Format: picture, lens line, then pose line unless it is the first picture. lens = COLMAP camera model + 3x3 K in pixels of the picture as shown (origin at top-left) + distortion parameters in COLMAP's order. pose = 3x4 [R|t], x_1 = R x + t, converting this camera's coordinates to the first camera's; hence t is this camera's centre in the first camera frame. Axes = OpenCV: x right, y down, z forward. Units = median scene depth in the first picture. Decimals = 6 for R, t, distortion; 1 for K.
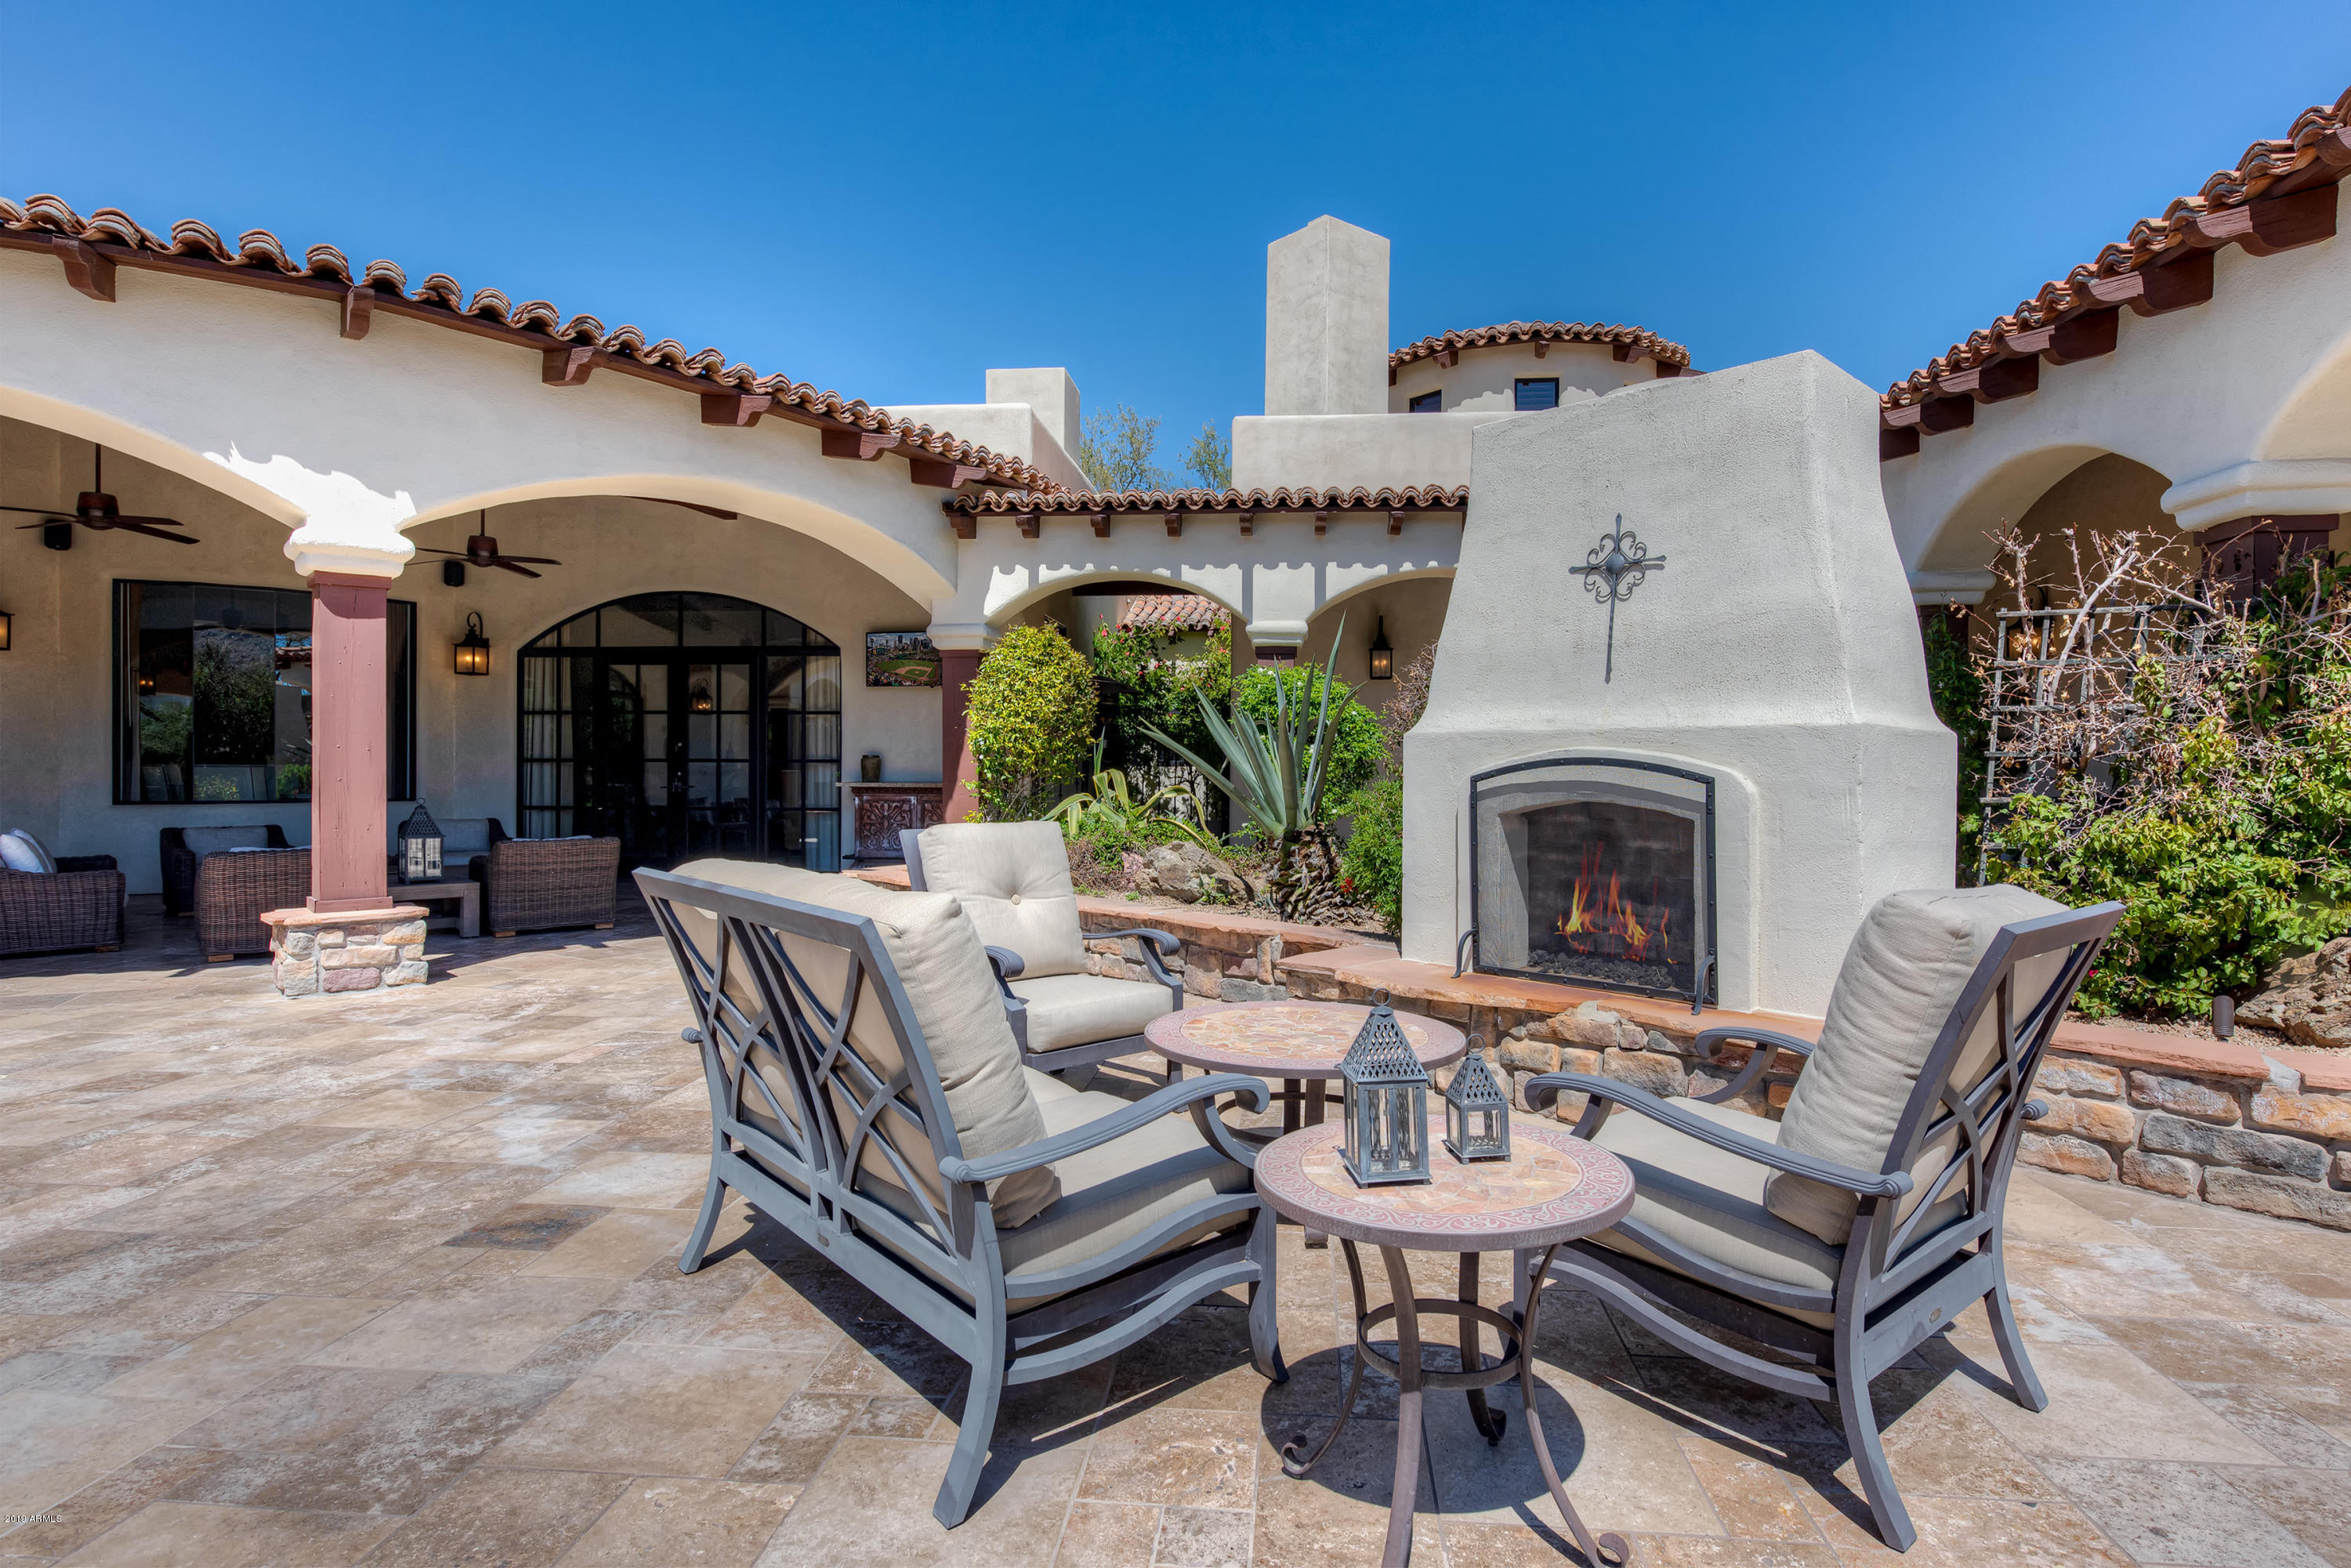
lens RADIAL K [[1250.6, 0, 1175.5], [0, 1250.6, 784.0], [0, 0, 1]] dist [-0.001601, -0.000849]
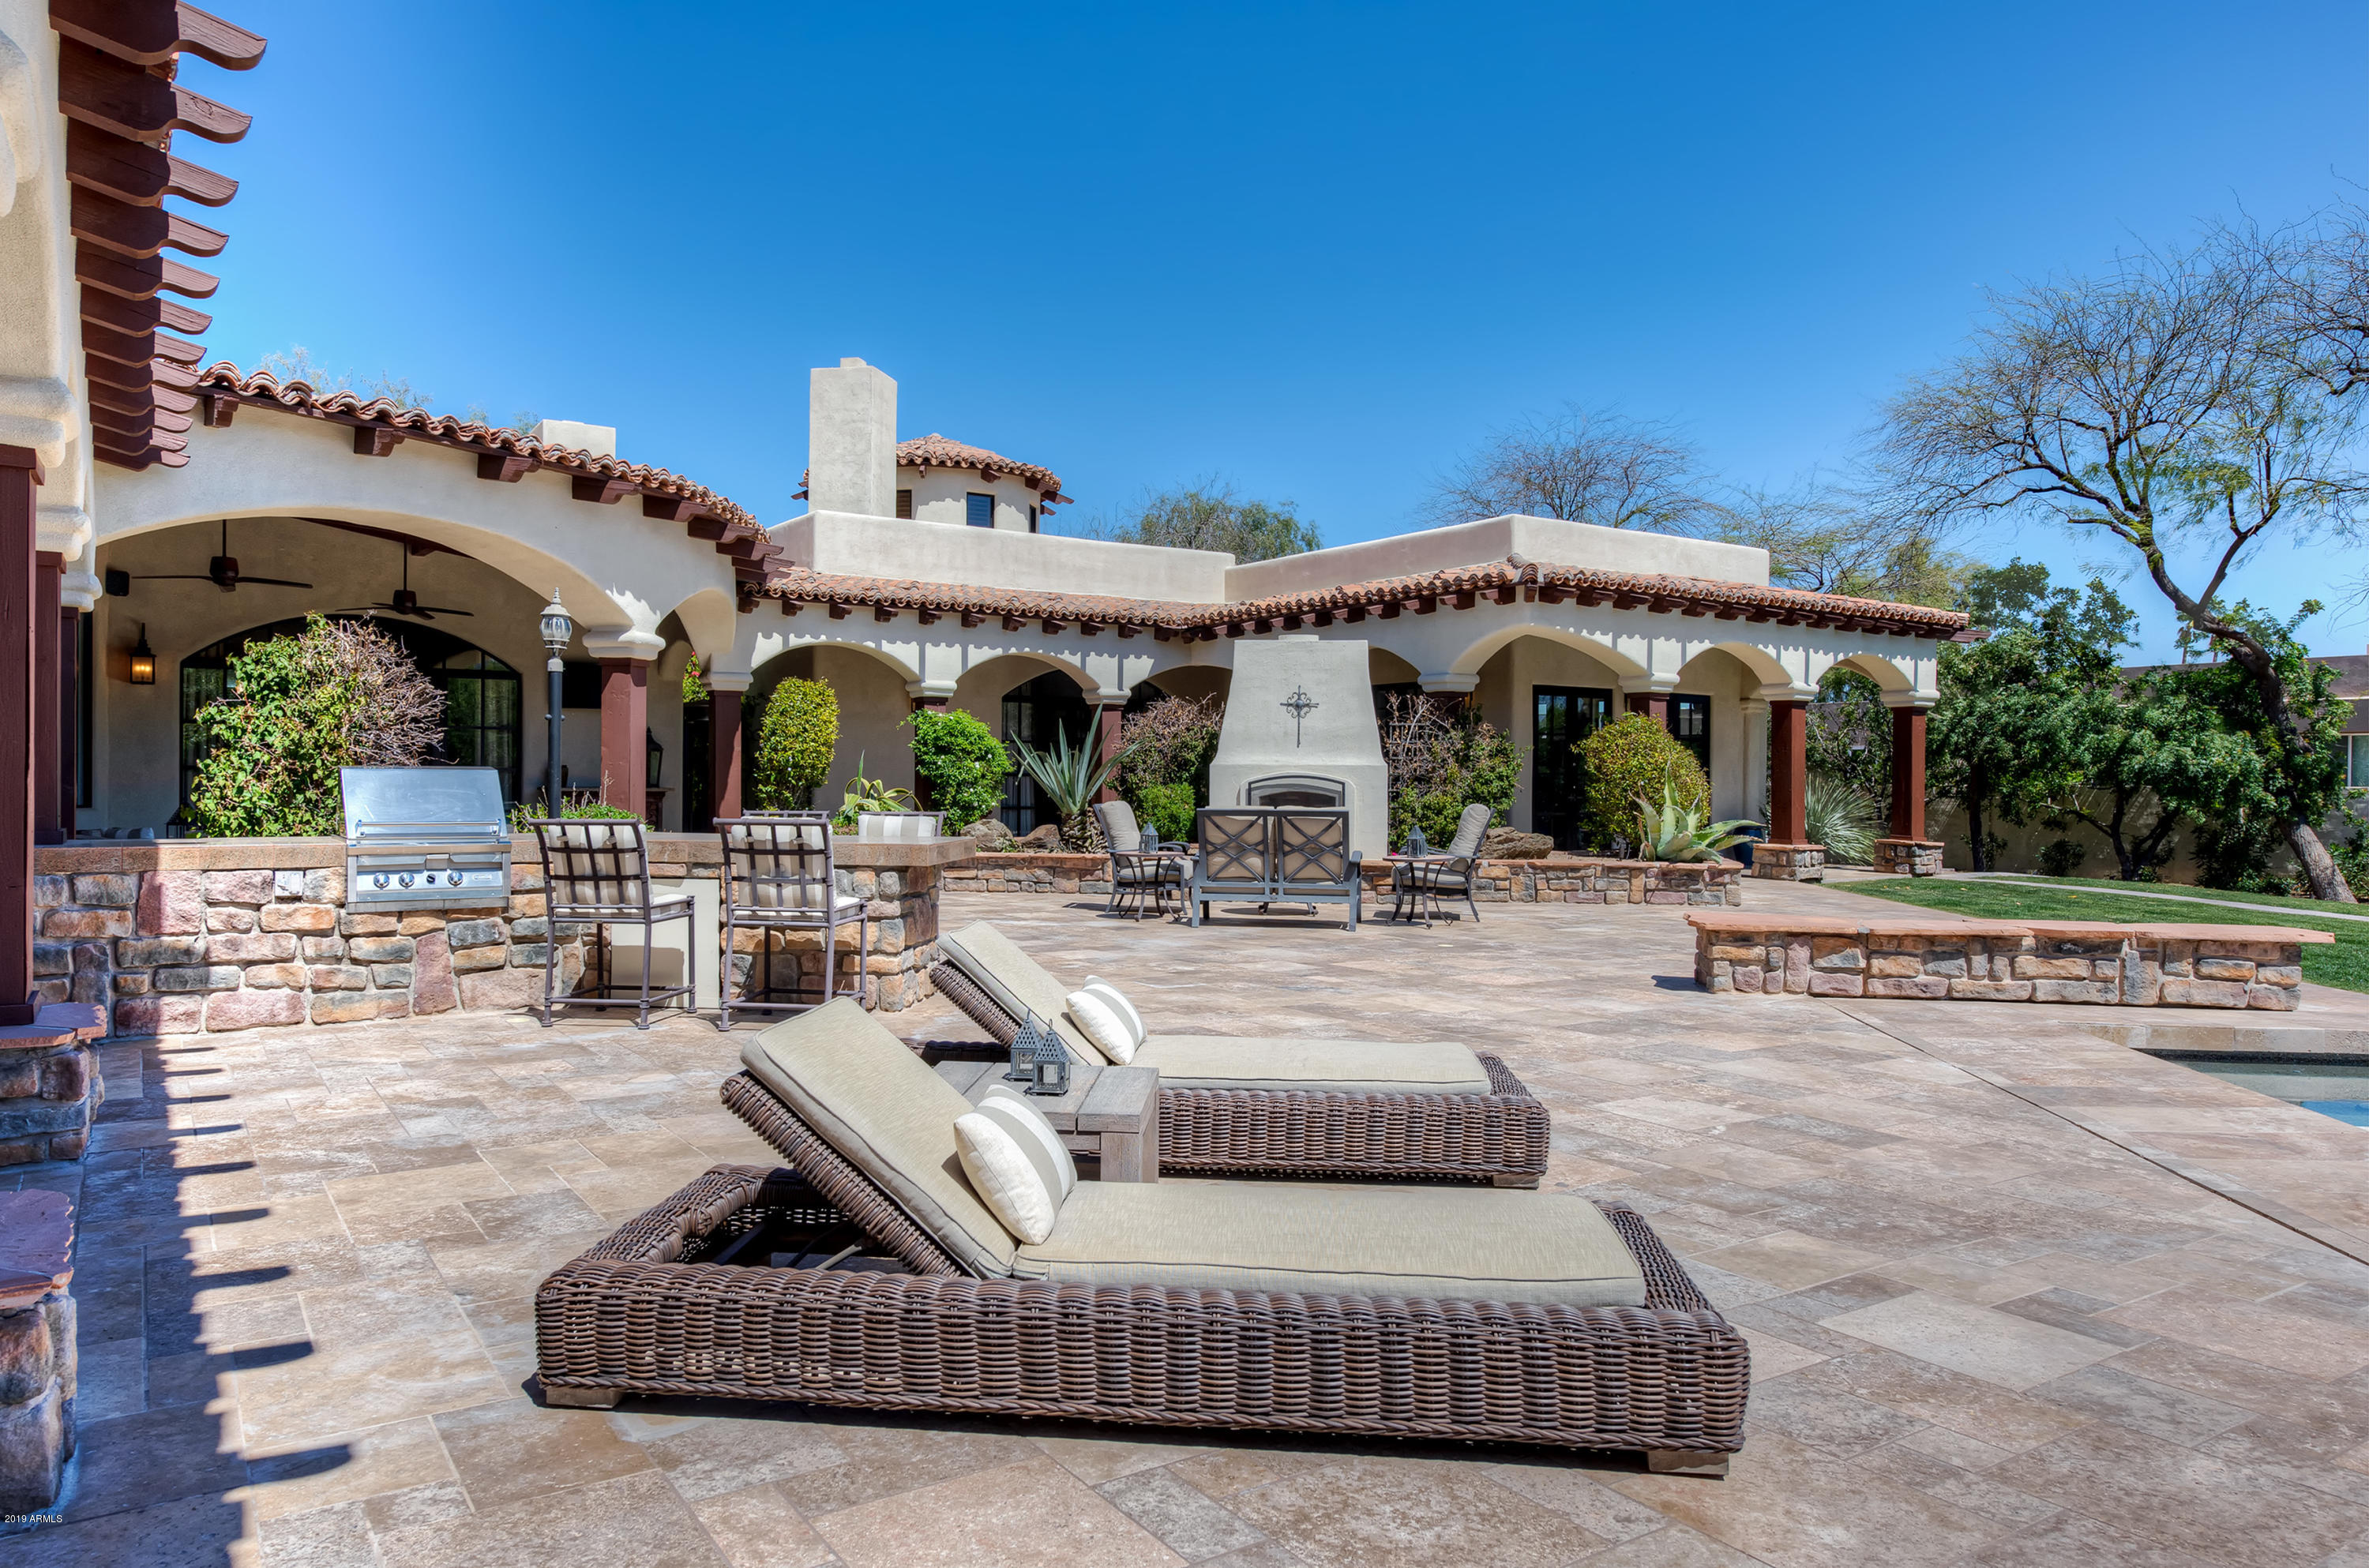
lens RADIAL K [[1531.3, 0, 1184.5], [0, 1531.3, 784.0], [0, 0, 1]] dist [0.000540, -0.000029]
pose [[0.764274, -0.003438, 0.644883, -0.899398], [0.005258, 0.999986, -0.000901, -0.000124], [-0.644871, 0.004080, 0.764281, -0.627893]]
